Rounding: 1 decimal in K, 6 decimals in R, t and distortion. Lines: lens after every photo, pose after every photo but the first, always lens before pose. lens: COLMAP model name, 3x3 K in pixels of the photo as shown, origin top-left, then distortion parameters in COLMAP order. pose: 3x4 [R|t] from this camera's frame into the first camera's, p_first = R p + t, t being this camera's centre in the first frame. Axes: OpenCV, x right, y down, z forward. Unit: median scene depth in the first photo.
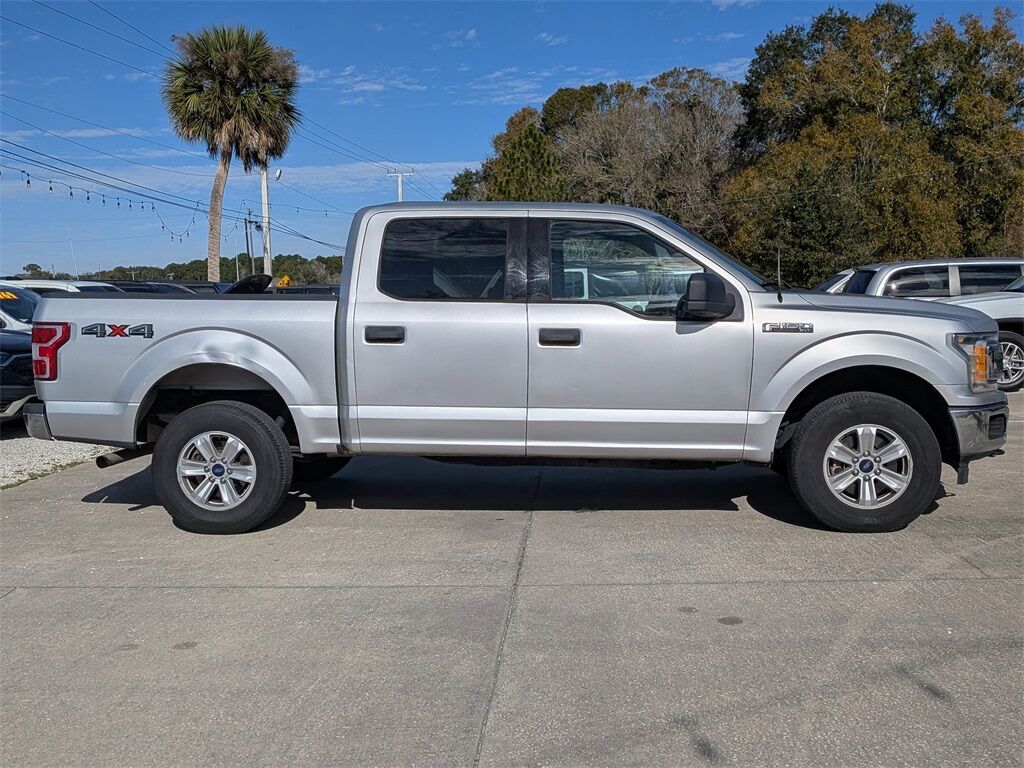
lens RADIAL K [[1085.7, 0, 512.0], [0, 1085.7, 384.0], [0, 0, 1]] dist [0.137824, -0.286925]
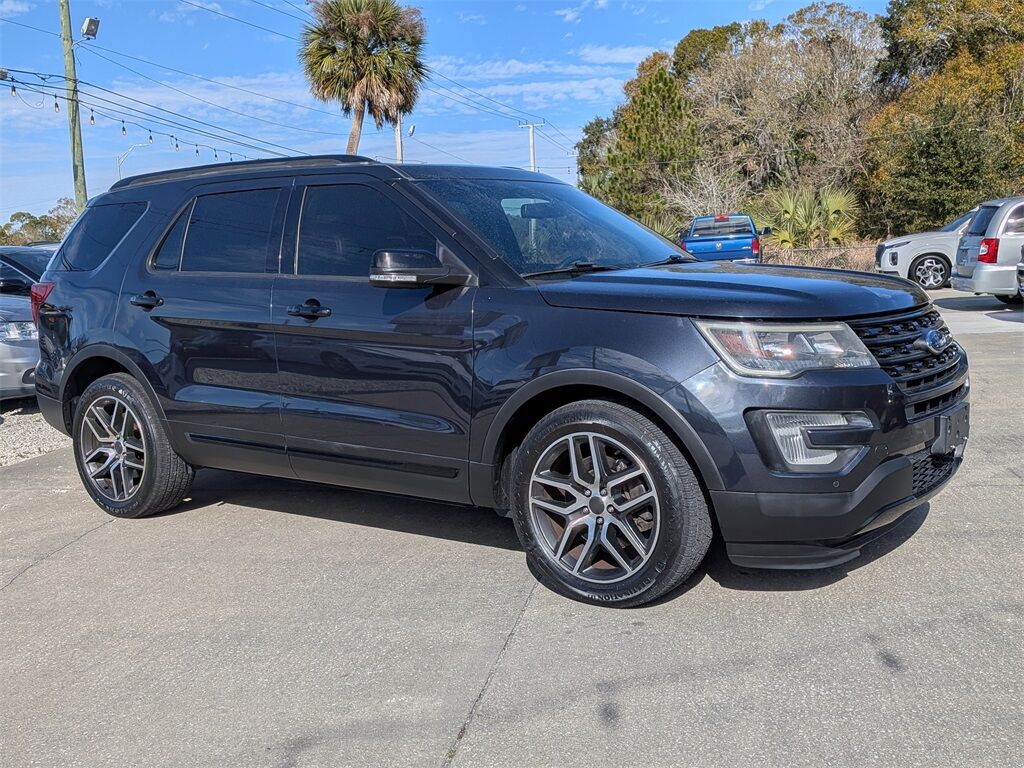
lens RADIAL K [[1109.1, 0, 512.5], [0, 1109.1, 361.6], [0, 0, 1]] dist [0.140570, -0.296814]
pose [[0.991562, -0.009321, -0.129294, 0.017979], [0.012028, 0.999724, 0.020178, 0.006279], [0.129070, -0.021563, 0.991401, -0.033916]]
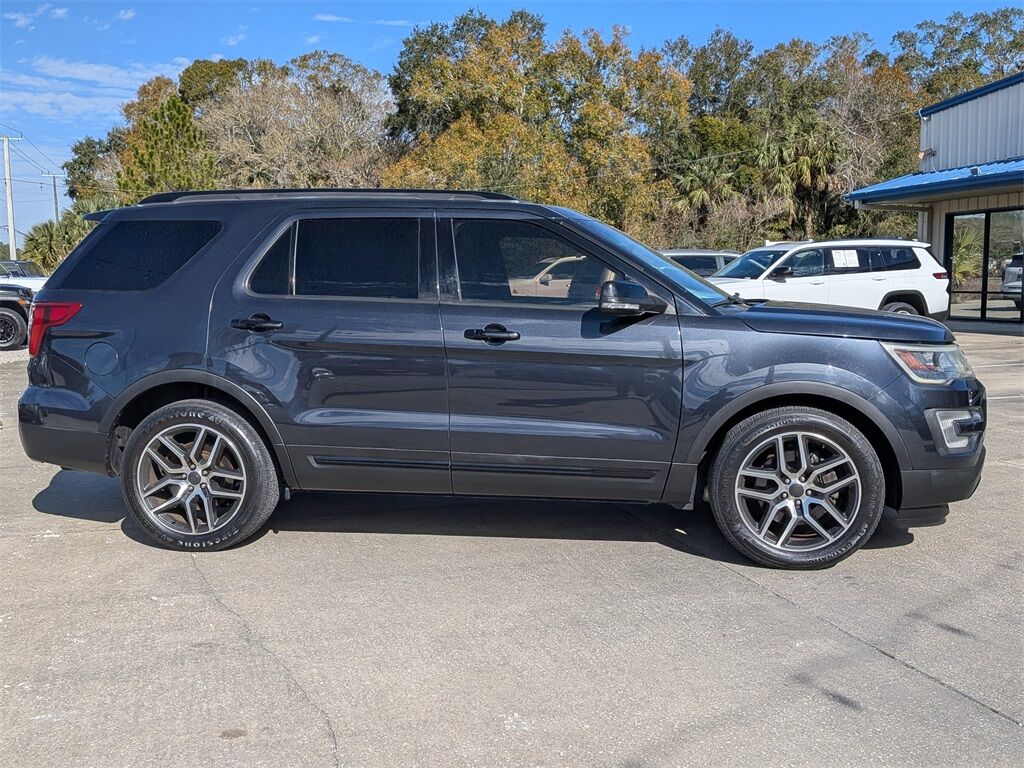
lens RADIAL K [[1129.8, 0, 512.0], [0, 1129.8, 384.0], [0, 0, 1]] dist [0.148098, -0.292136]
pose [[0.924579, -0.022441, 0.380330, -0.138432], [0.018977, 0.999737, 0.012856, 0.007695], [-0.380518, -0.004669, 0.924762, -0.046816]]
